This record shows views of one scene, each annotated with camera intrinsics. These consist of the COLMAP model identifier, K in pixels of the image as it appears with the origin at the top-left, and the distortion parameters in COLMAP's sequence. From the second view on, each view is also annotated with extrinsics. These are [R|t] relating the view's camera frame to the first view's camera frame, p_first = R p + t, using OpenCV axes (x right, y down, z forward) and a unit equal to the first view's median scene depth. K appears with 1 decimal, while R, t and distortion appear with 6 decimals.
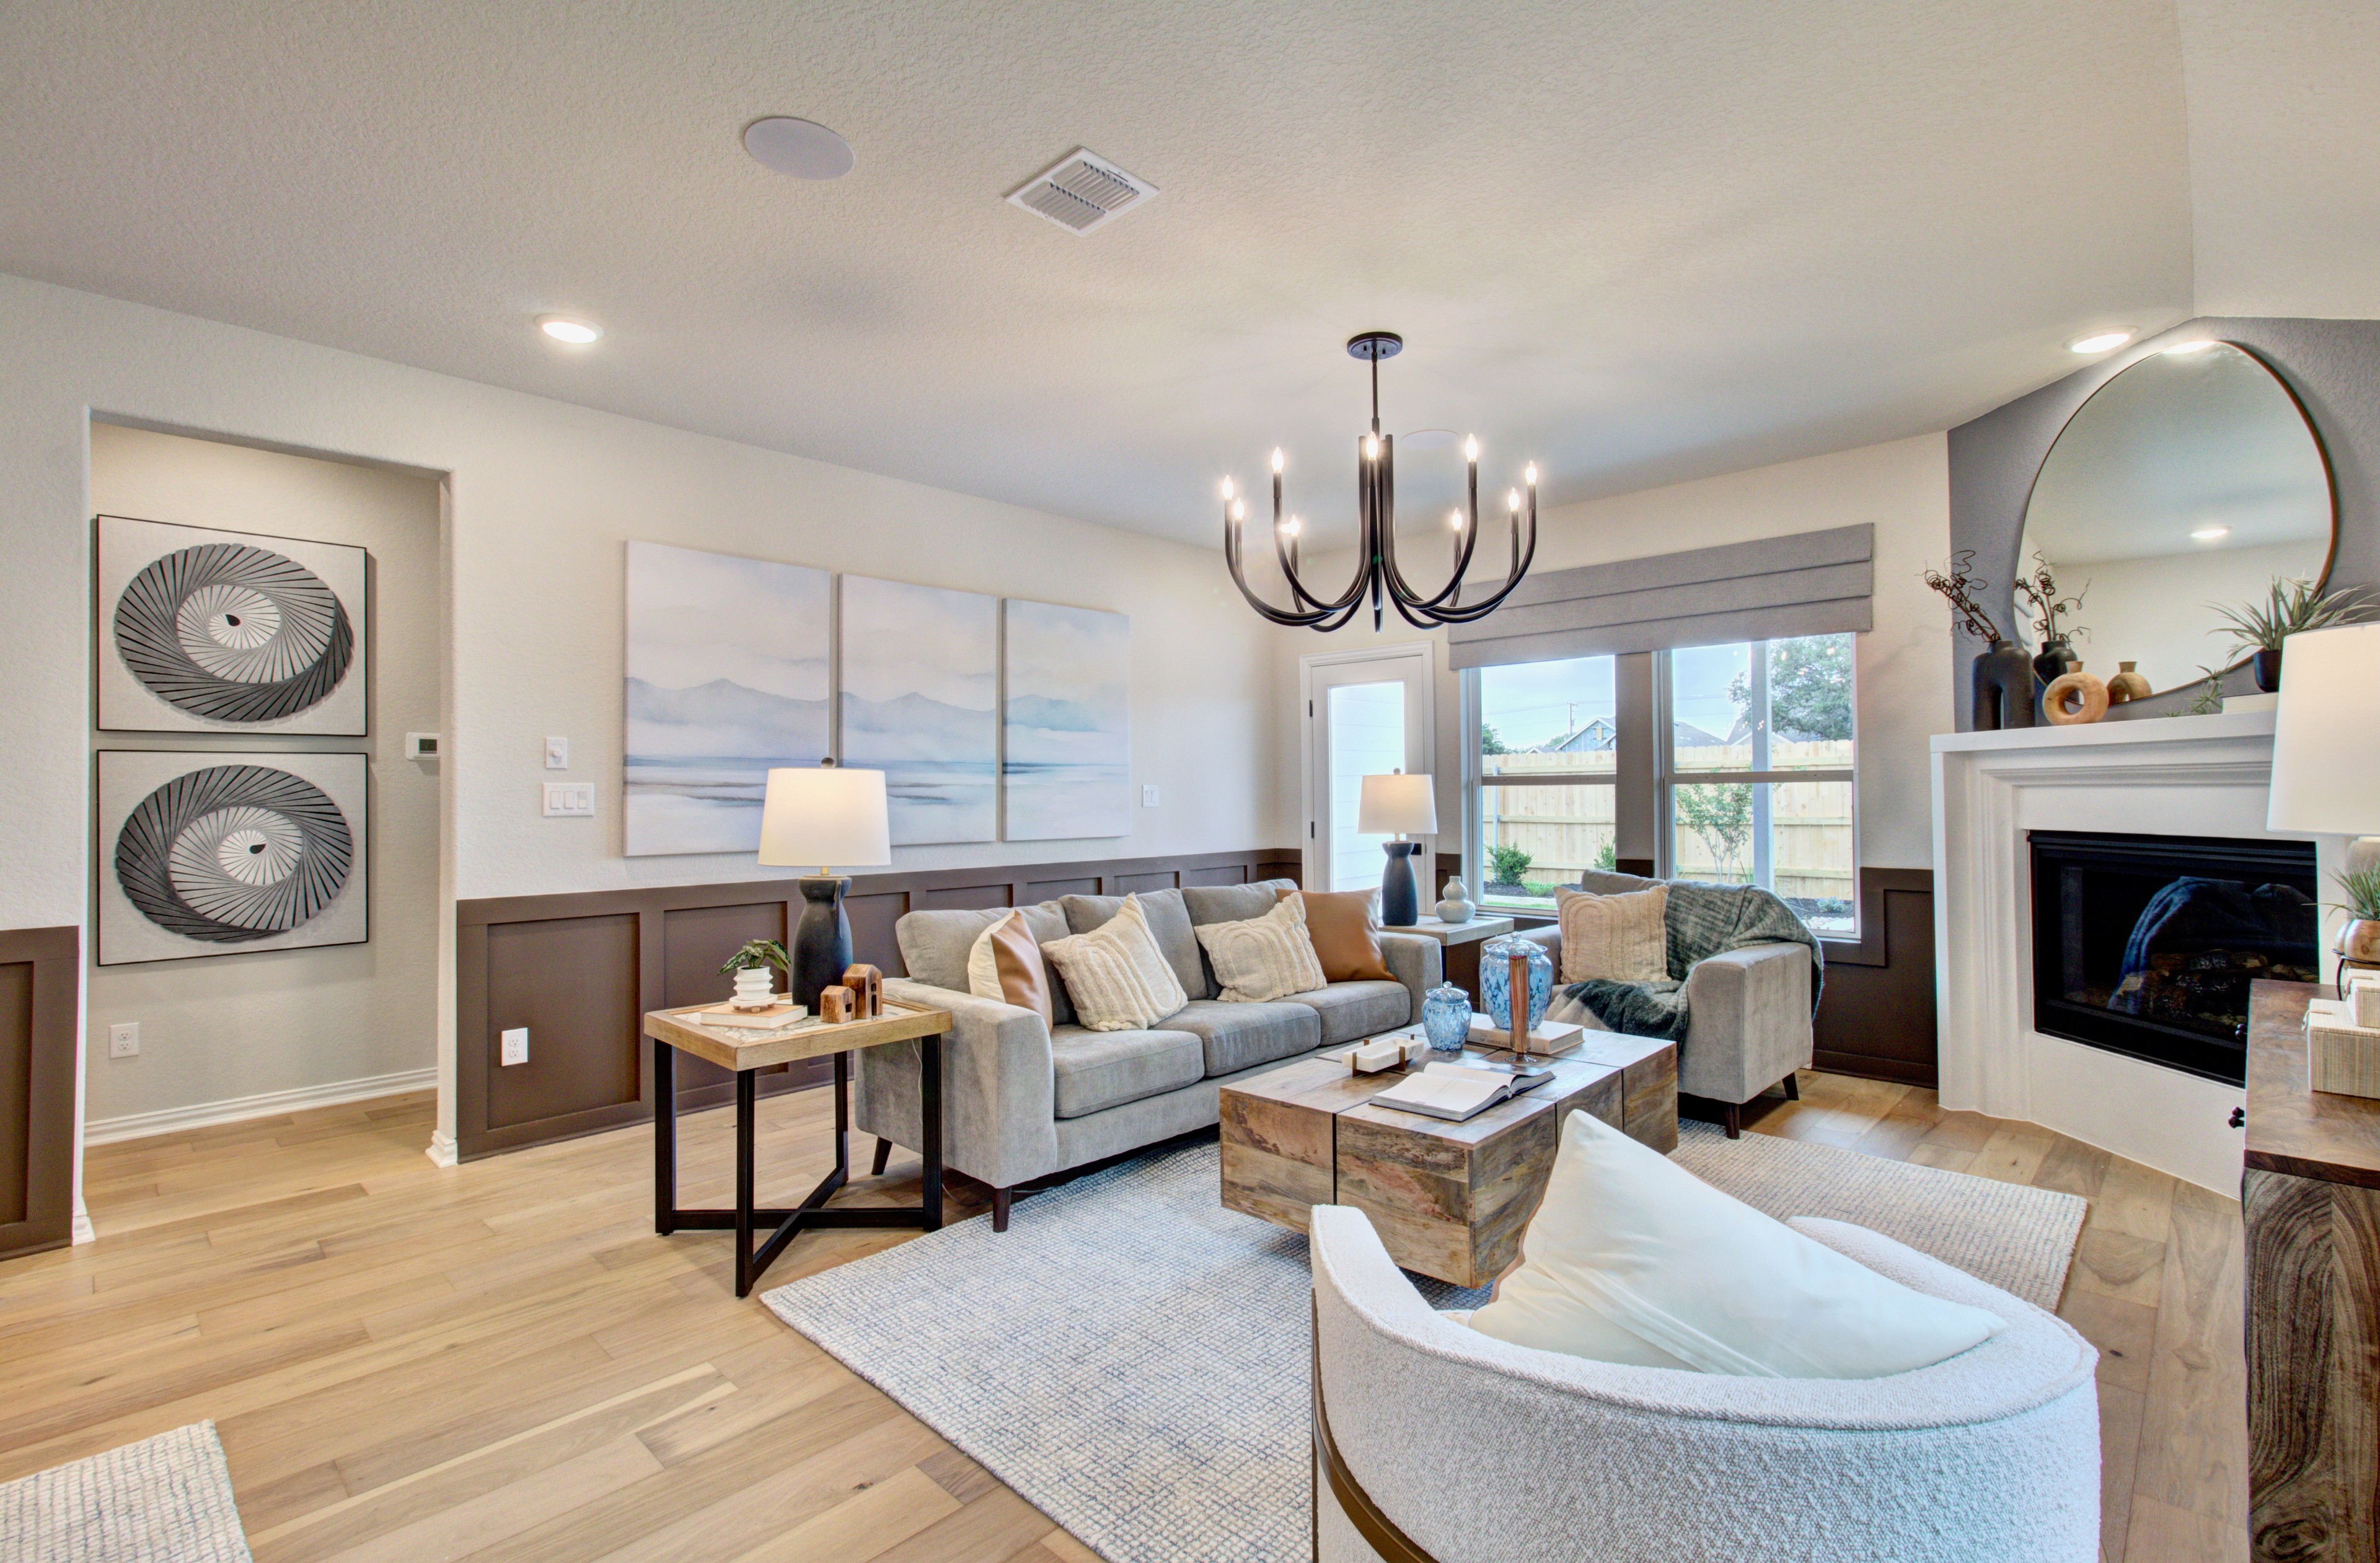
lens RADIAL K [[1088.1, 0, 1178.1], [0, 1088.1, 776.6], [0, 0, 1]] dist [-0.062949, 0.040926]
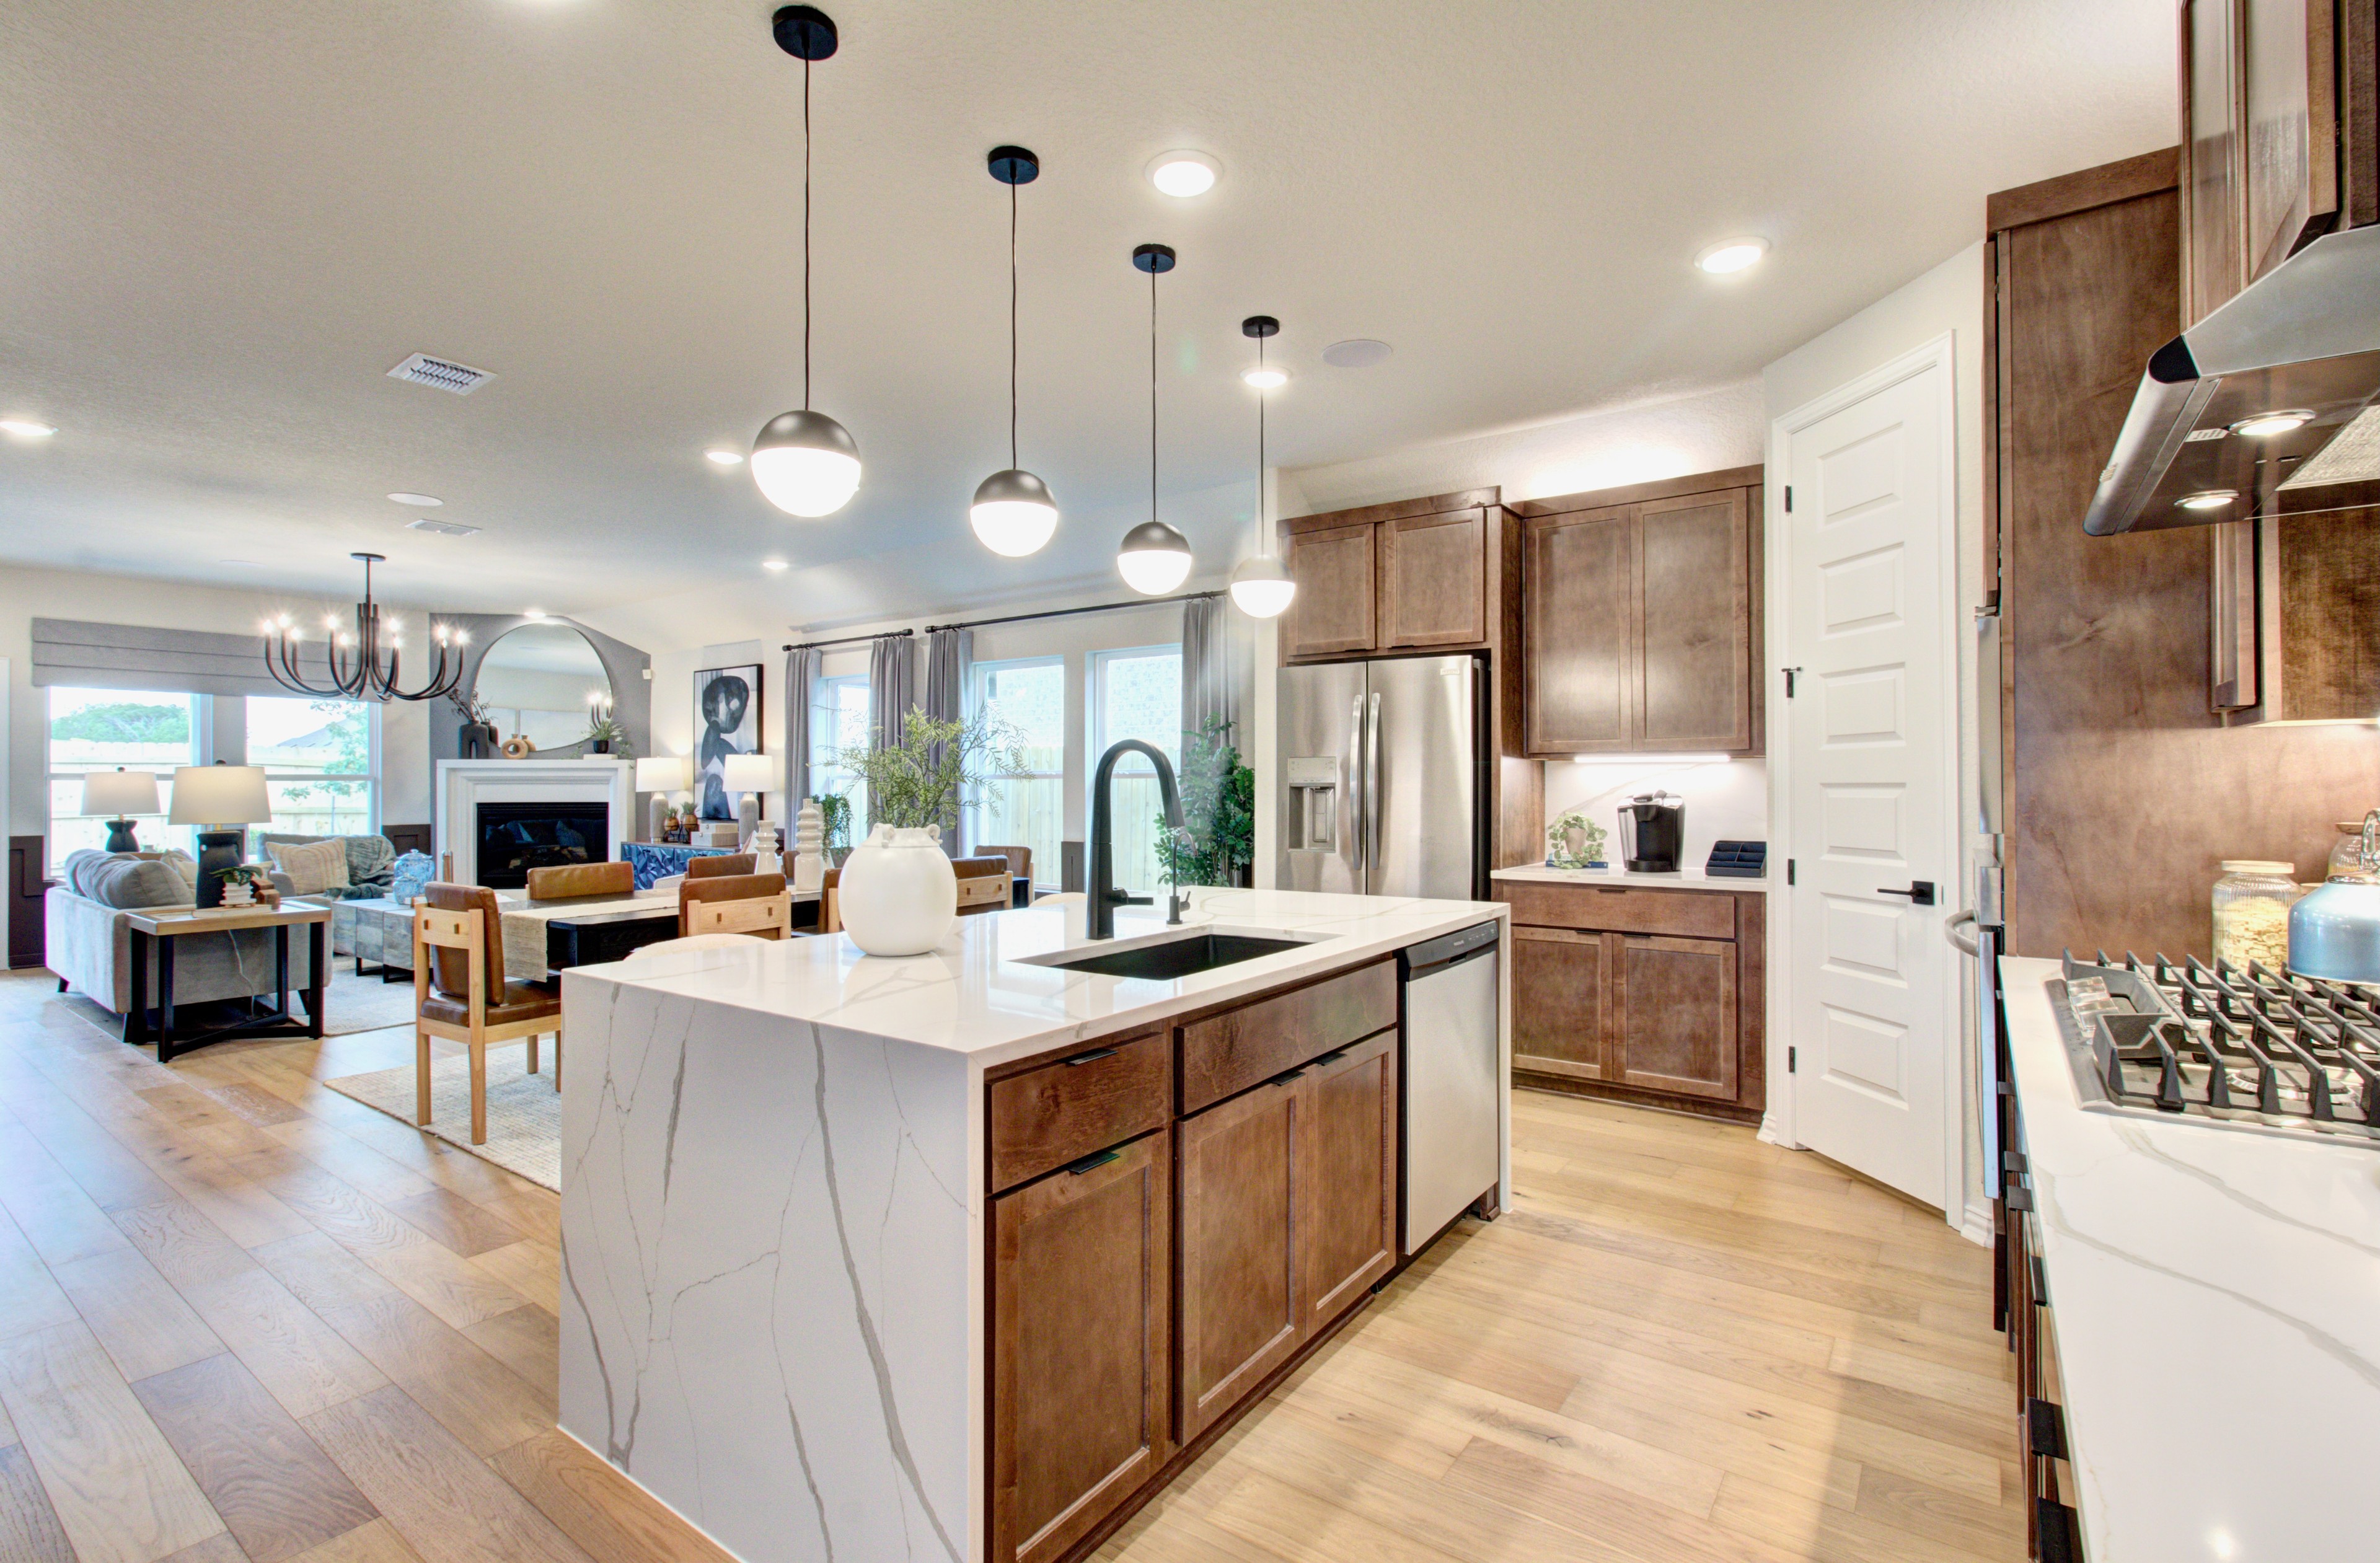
lens RADIAL K [[1088.1, 0, 1178.1], [0, 1088.1, 776.6], [0, 0, 1]] dist [-0.062949, 0.040926]
pose [[-0.143530, 0.015628, 0.989523, -1.673930], [-0.011513, 0.999781, -0.017460, 0.016507], [-0.989579, -0.013899, -0.143318, -0.172389]]
